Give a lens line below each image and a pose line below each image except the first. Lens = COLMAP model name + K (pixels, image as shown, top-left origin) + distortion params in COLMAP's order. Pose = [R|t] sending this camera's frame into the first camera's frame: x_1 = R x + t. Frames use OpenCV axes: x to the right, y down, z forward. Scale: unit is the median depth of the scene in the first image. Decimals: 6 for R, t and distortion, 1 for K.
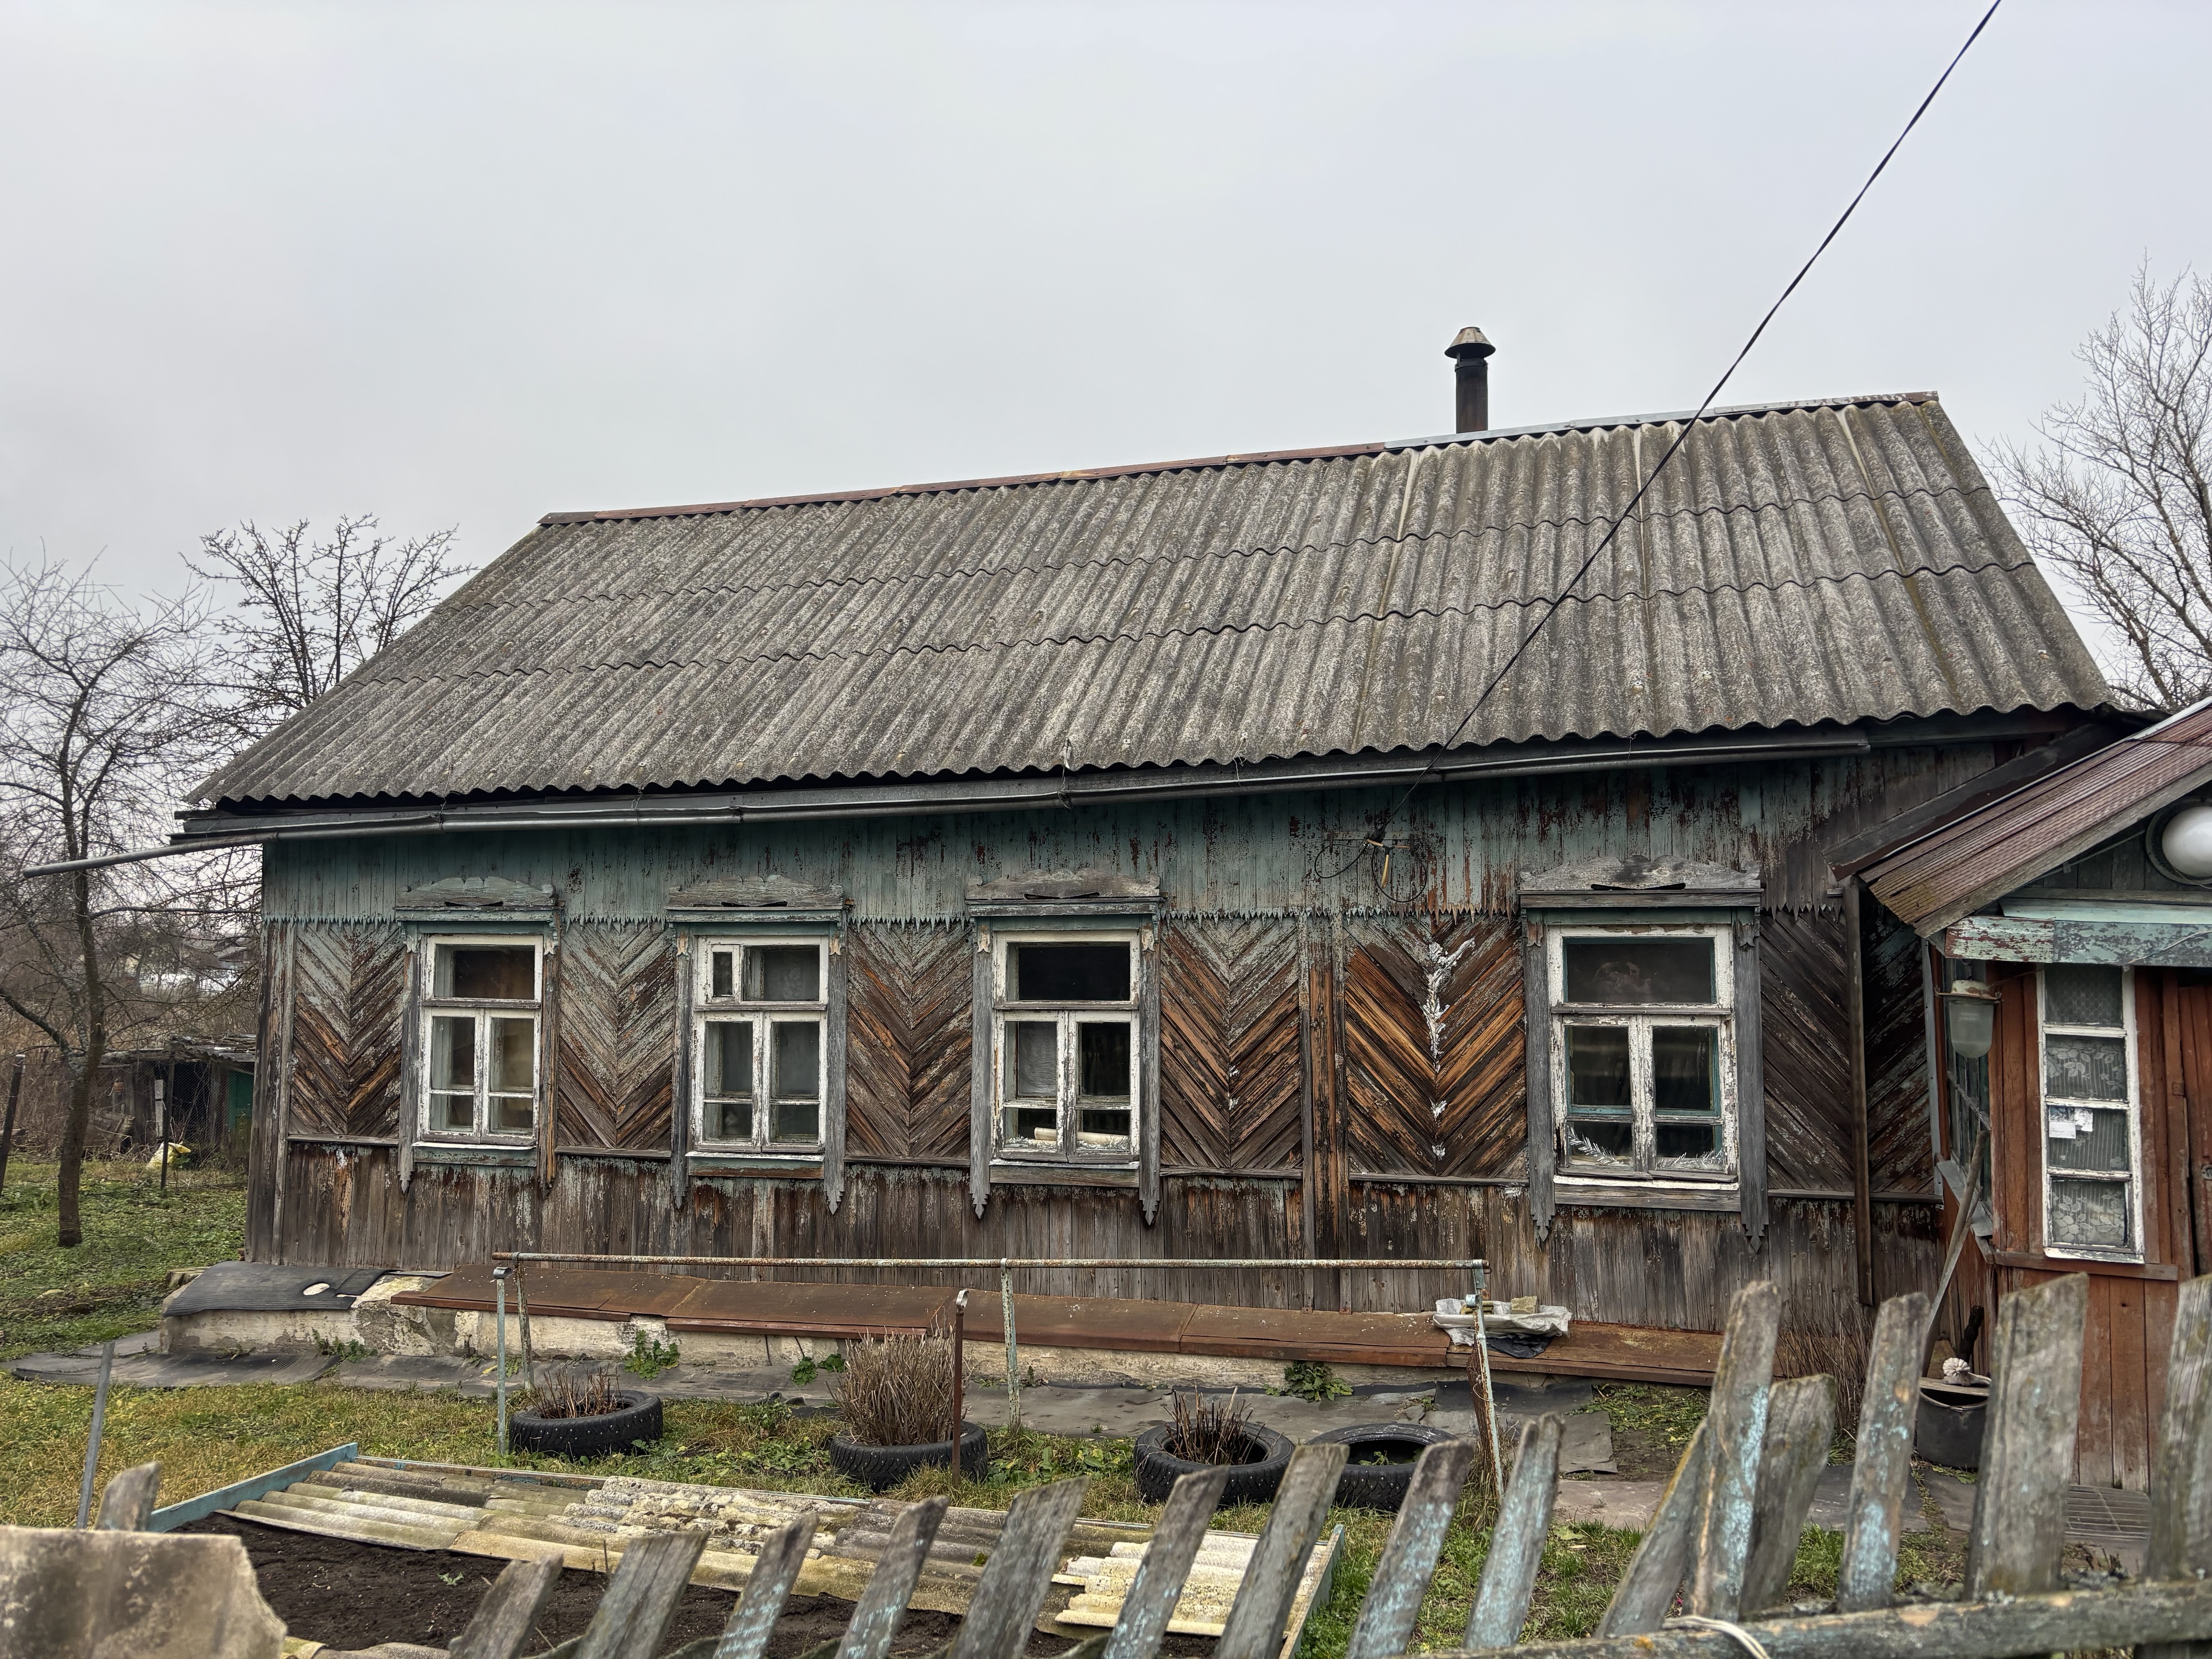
lens RADIAL K [[1672.0, 0, 1106.0], [0, 1672.0, 829.5], [0, 0, 1]] dist [0.124918, -0.195448]
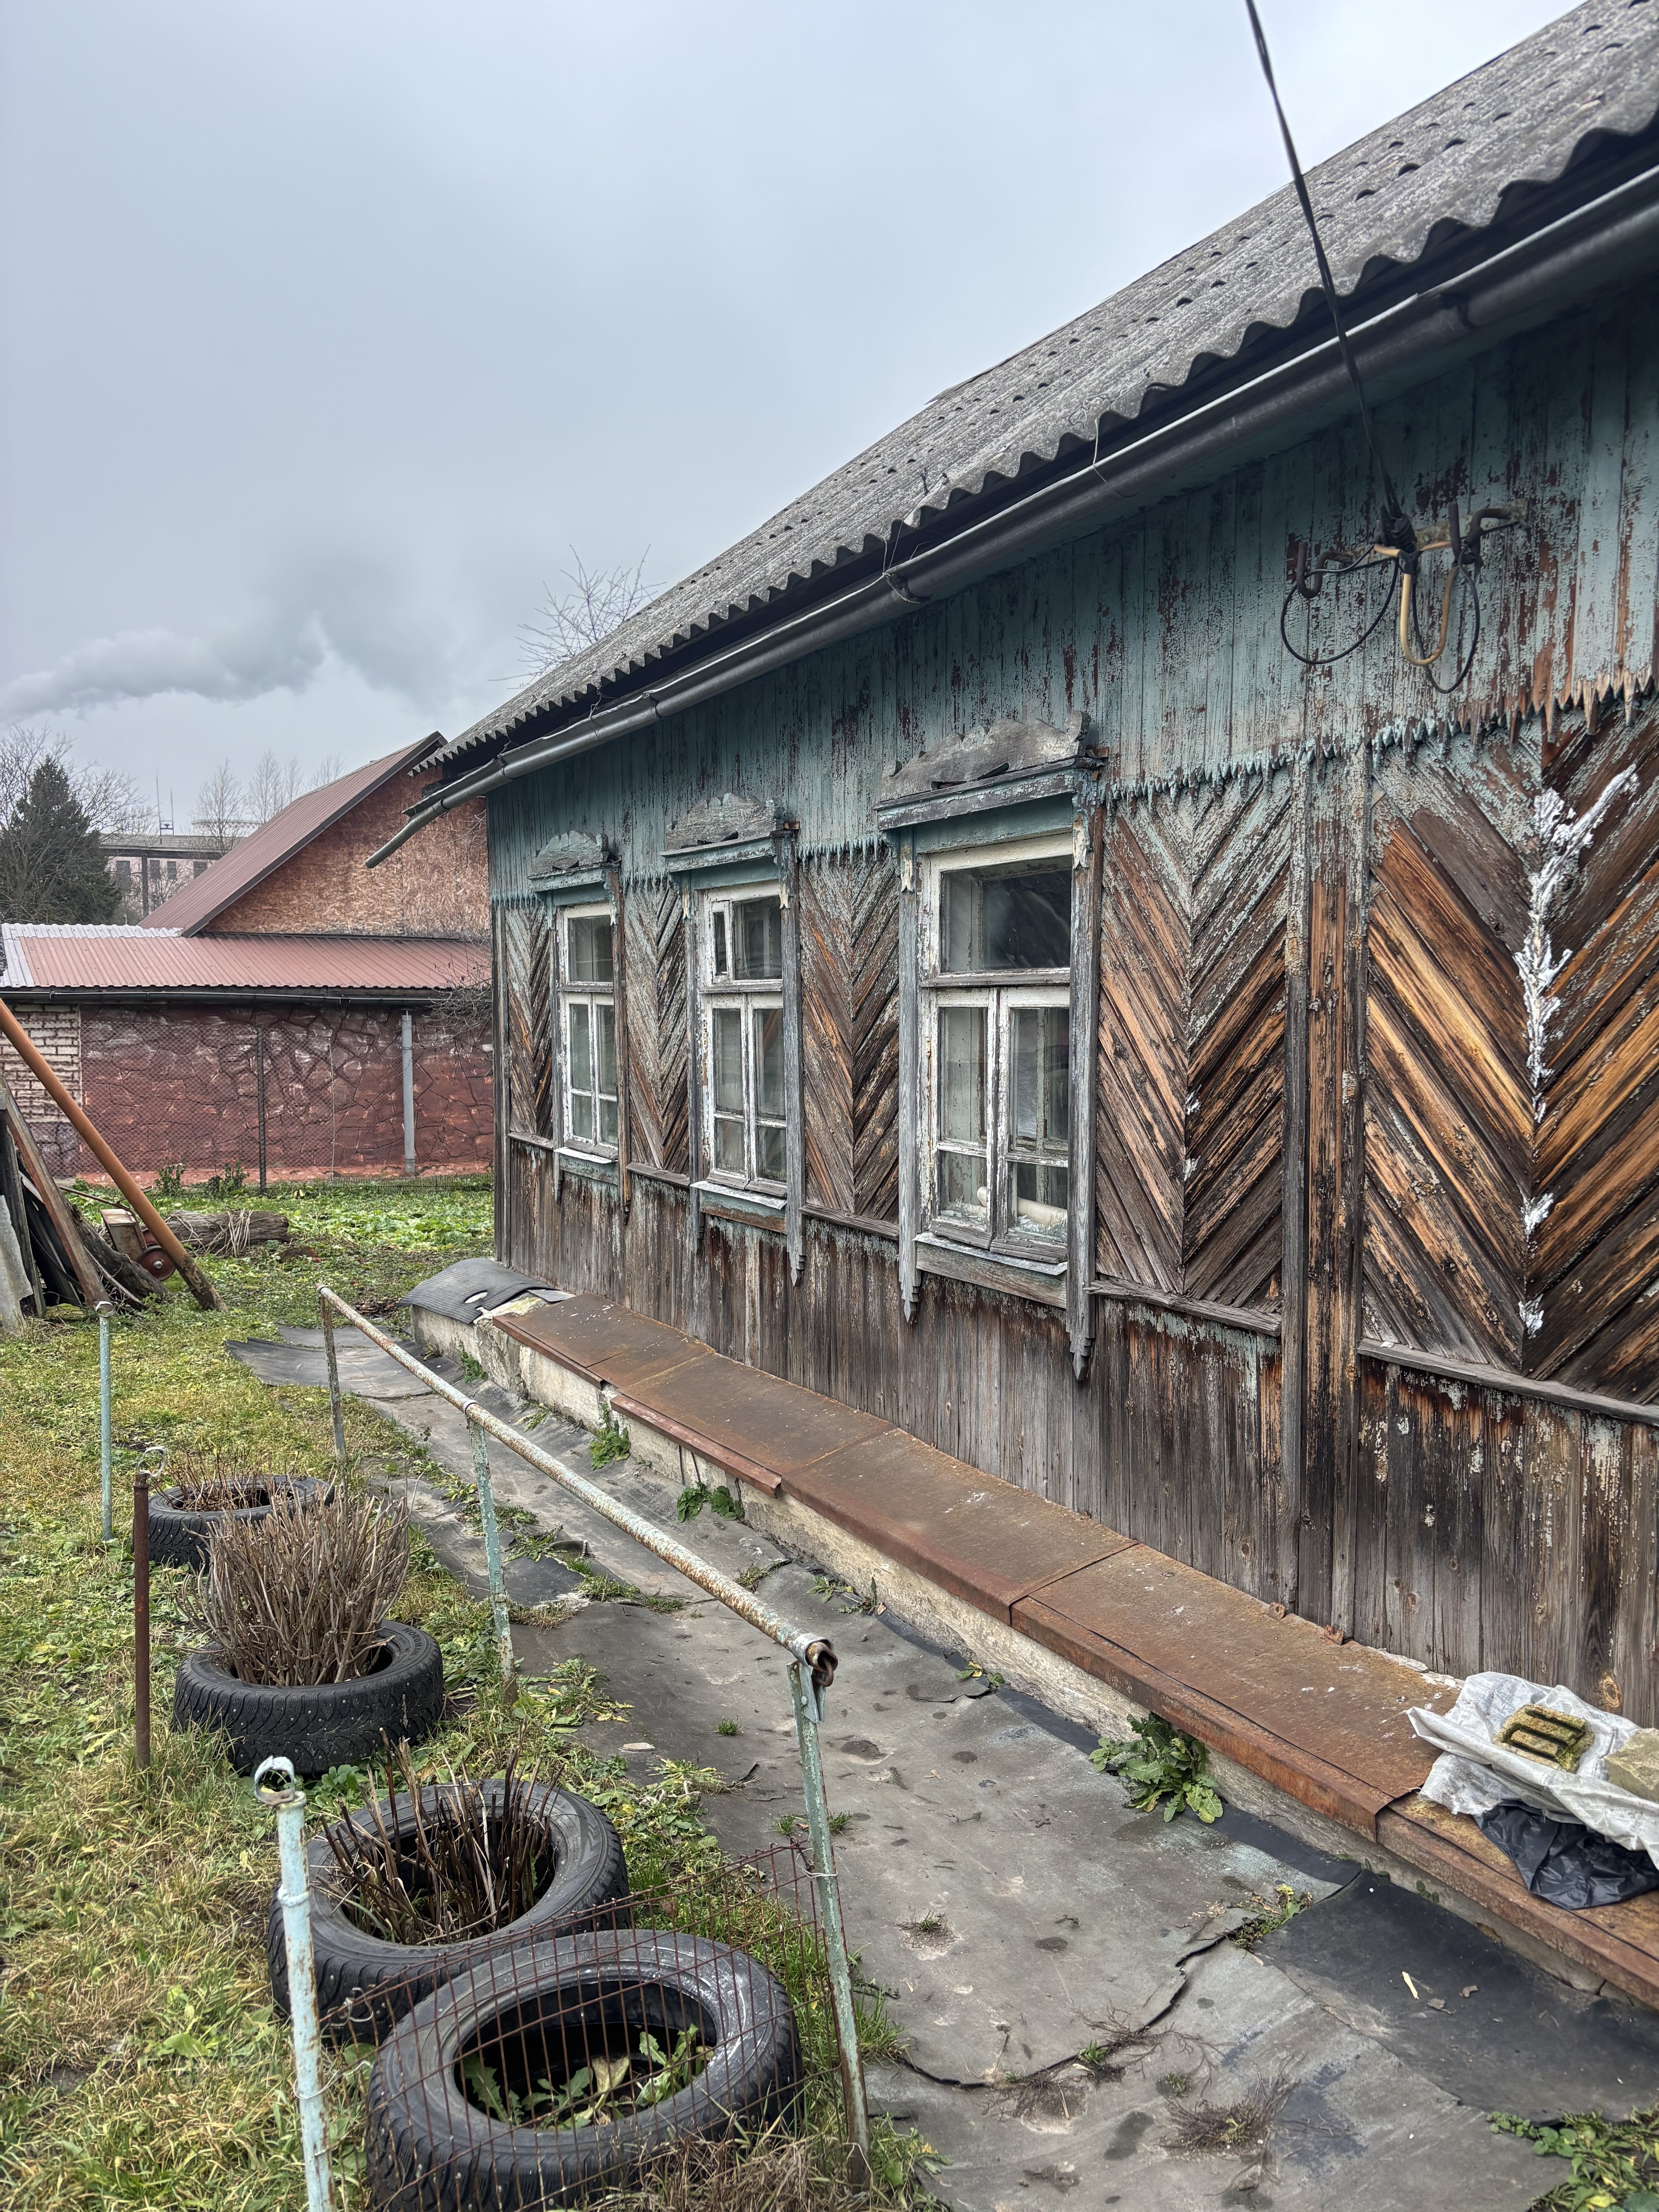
lens RADIAL K [[1672.0, 0, 829.5], [0, 1672.0, 1106.0], [0, 0, 1]] dist [0.124918, -0.195448]
pose [[0.702576, 0.043374, -0.710285, 0.336790], [0.057823, 0.991360, 0.117733, 0.078435], [0.709255, -0.123787, 0.693998, 0.565340]]
